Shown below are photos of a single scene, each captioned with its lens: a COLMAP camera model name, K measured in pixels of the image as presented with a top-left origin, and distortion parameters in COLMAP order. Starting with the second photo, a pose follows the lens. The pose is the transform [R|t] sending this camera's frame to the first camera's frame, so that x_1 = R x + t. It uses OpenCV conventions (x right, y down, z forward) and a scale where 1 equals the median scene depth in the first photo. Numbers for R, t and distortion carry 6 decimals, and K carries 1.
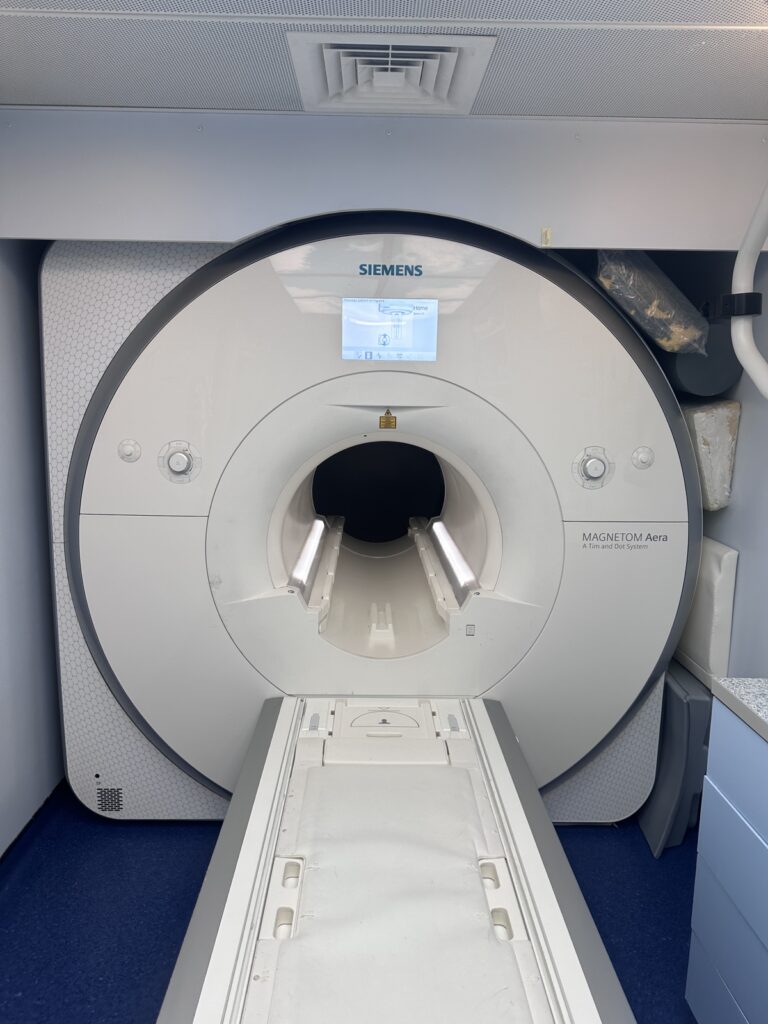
lens RADIAL K [[702.7, 0, 374.8], [0, 702.7, 516.3], [0, 0, 1]] dist [0.001562, -0.014575]
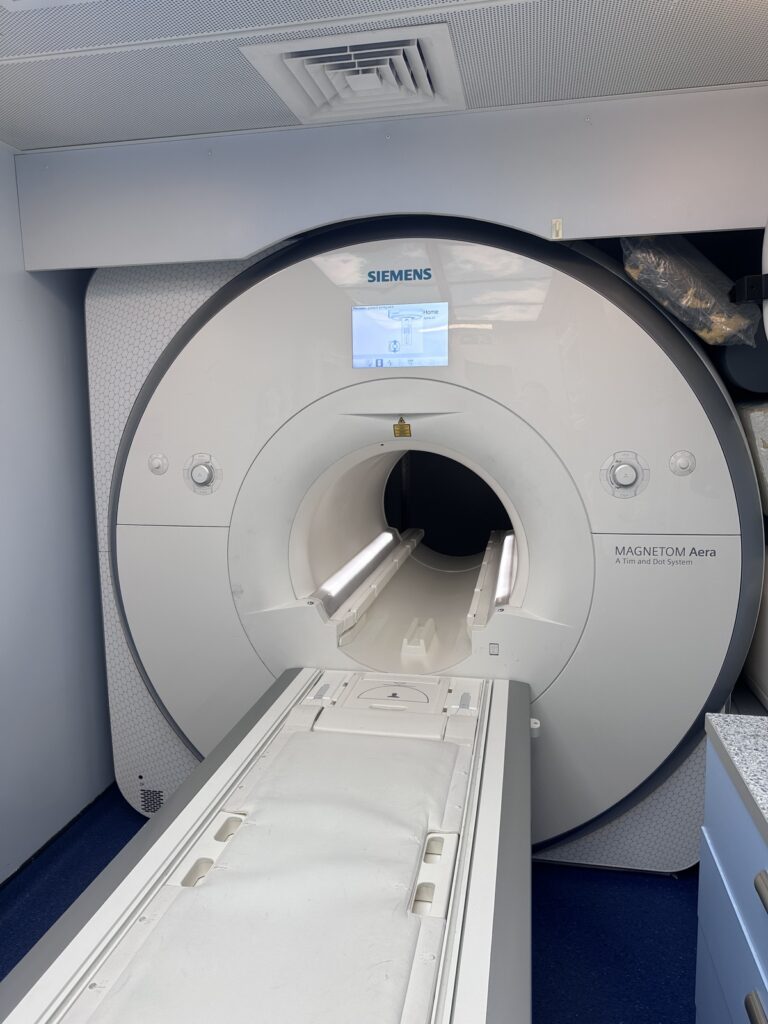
lens RADIAL K [[702.7, 0, 389.0], [0, 702.7, 508.9], [0, 0, 1]] dist [0.001562, -0.014575]
pose [[0.979761, -0.002453, -0.200157, 0.195862], [-0.004138, 0.999463, -0.032508, 0.006208], [0.200129, 0.032678, 0.979224, 0.048640]]
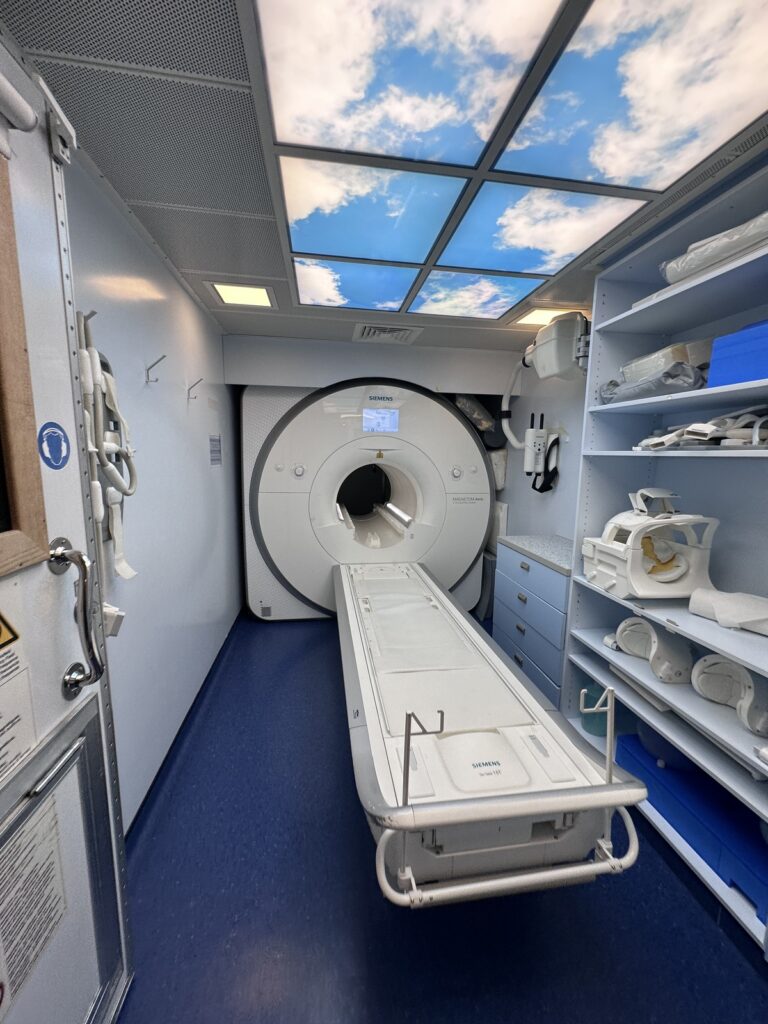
lens RADIAL K [[402.0, 0, 386.8], [0, 402.0, 514.5], [0, 0, 1]] dist [-0.009552, 0.000740]
pose [[0.988847, -0.018313, 0.147808, -0.181789], [0.021365, 0.999590, -0.019085, 0.113653], [-0.147398, 0.022030, 0.988832, -0.480695]]
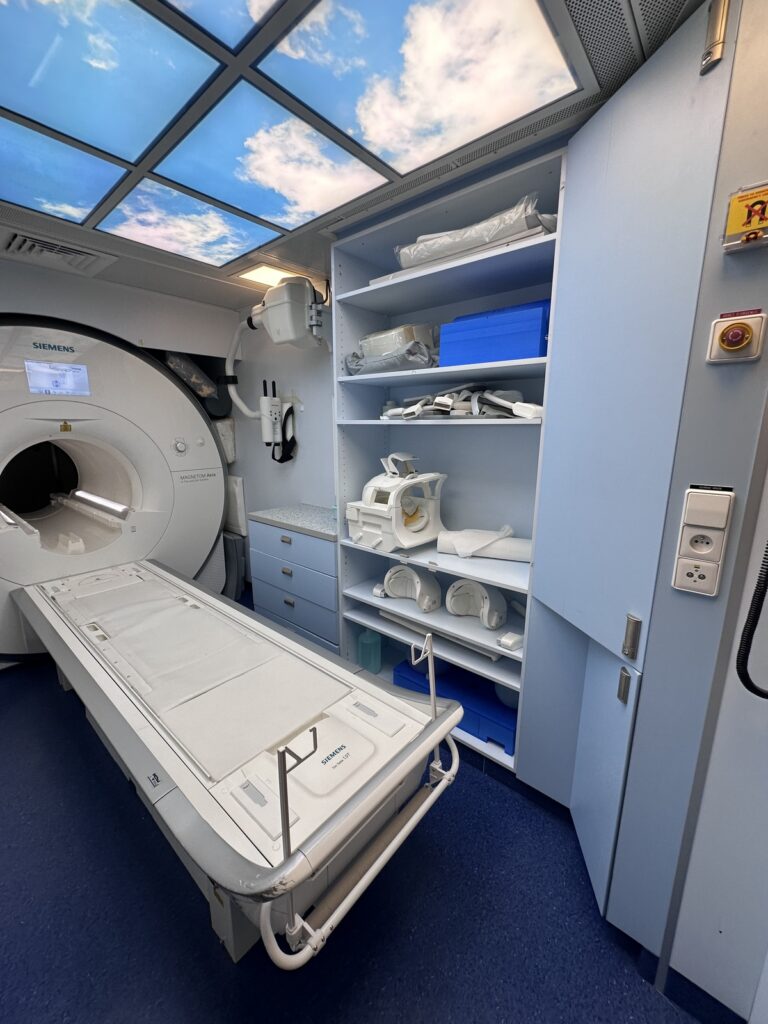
lens RADIAL K [[402.0, 0, 381.1], [0, 402.0, 513.6], [0, 0, 1]] dist [-0.009552, 0.000740]
pose [[0.653520, -0.169861, 0.737603, -0.262699], [0.132943, 0.985104, 0.109070, 0.090334], [-0.745142, 0.026780, 0.666367, -0.357410]]
